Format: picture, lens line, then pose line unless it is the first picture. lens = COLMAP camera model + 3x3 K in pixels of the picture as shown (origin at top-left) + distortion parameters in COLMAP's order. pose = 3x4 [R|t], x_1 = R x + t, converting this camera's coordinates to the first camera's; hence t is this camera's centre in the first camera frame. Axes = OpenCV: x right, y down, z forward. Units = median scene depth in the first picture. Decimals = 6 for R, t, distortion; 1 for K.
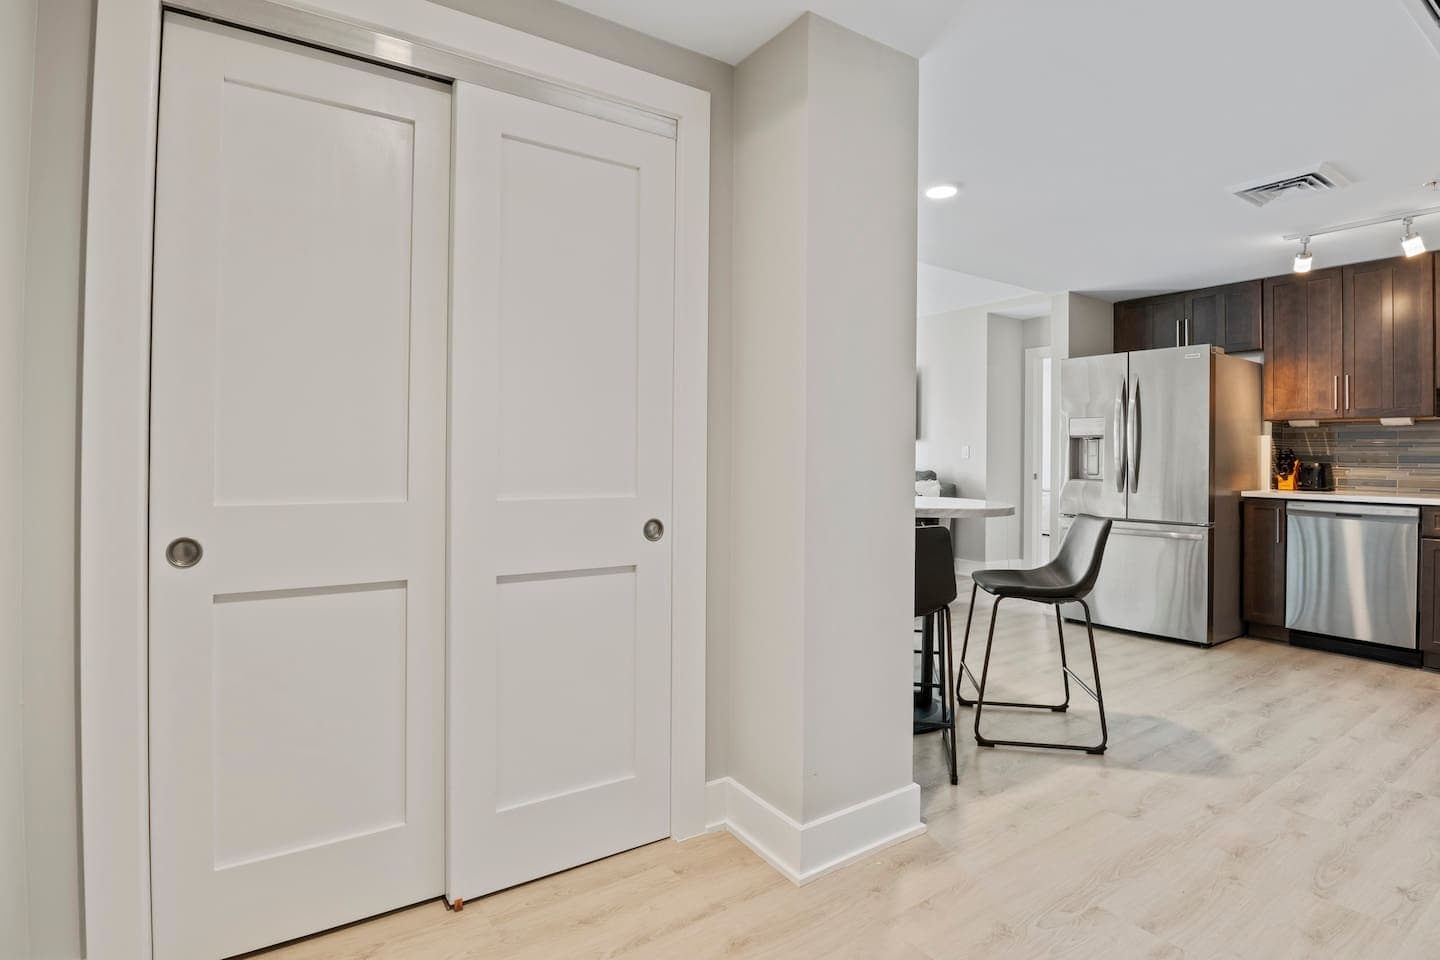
lens RADIAL K [[721.0, 0, 727.4], [0, 721.0, 452.8], [0, 0, 1]] dist [-0.016613, -0.007827]
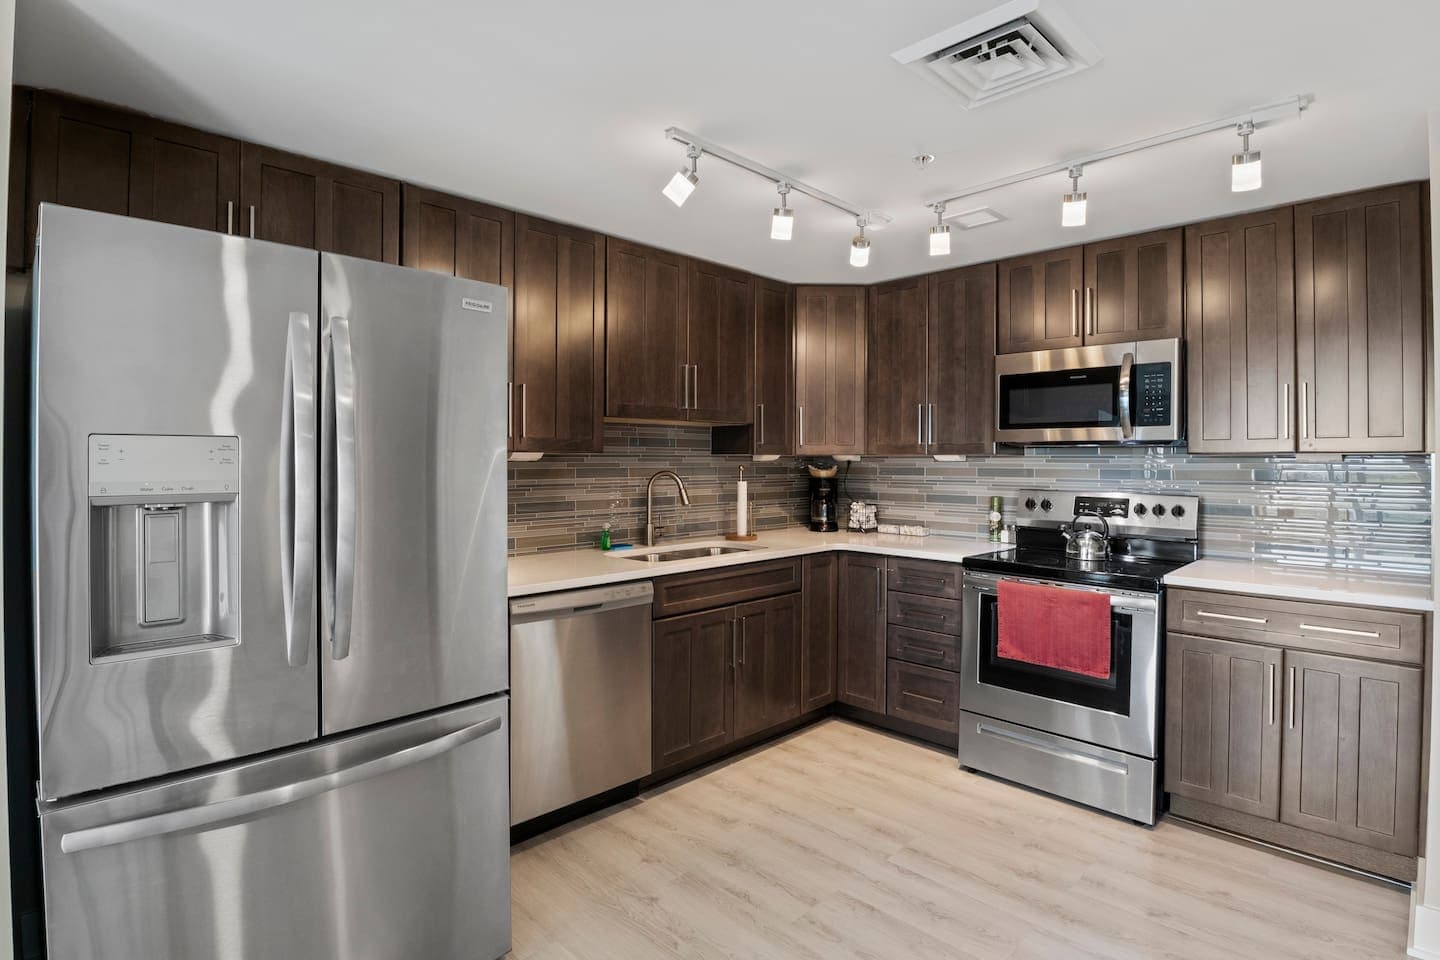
lens RADIAL K [[721.0, 0, 727.9], [0, 721.0, 459.5], [0, 0, 1]] dist [-0.016613, -0.007827]
pose [[-0.186504, -0.008452, 0.982418, 0.193918], [-0.005761, 0.999955, 0.007509, -0.045760], [-0.982437, -0.004260, -0.186544, 0.895569]]
